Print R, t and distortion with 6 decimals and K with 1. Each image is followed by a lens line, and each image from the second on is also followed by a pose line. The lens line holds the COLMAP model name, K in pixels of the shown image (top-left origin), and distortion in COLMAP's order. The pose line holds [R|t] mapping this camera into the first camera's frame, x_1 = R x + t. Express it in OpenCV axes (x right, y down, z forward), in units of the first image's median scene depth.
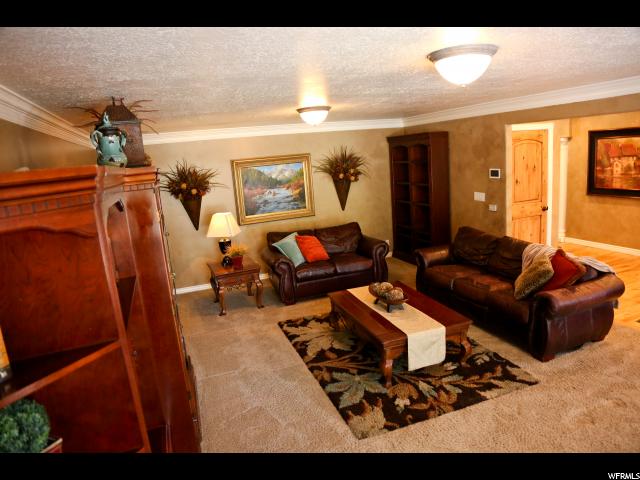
lens RADIAL K [[428.8, 0, 315.4], [0, 428.8, 254.0], [0, 0, 1]] dist [-0.100481, 0.028944]
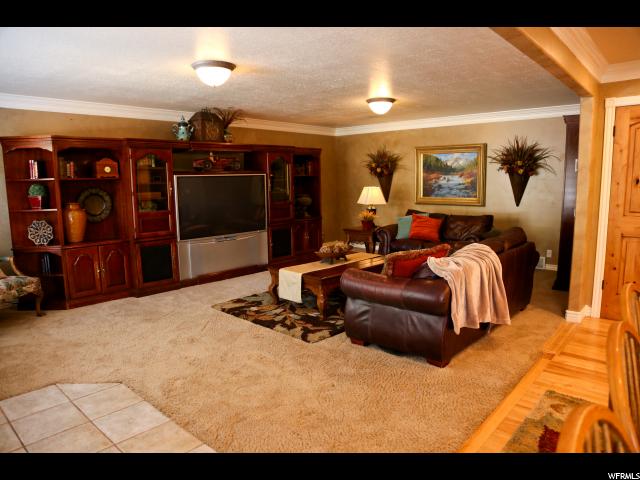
lens RADIAL K [[428.8, 0, 317.8], [0, 428.8, 245.4], [0, 0, 1]] dist [-0.100481, 0.028944]
pose [[0.452239, 0.205830, -0.867821, 0.726454], [-0.220454, 0.968612, 0.114853, -0.031909], [0.864222, 0.139373, 0.483421, 0.225463]]
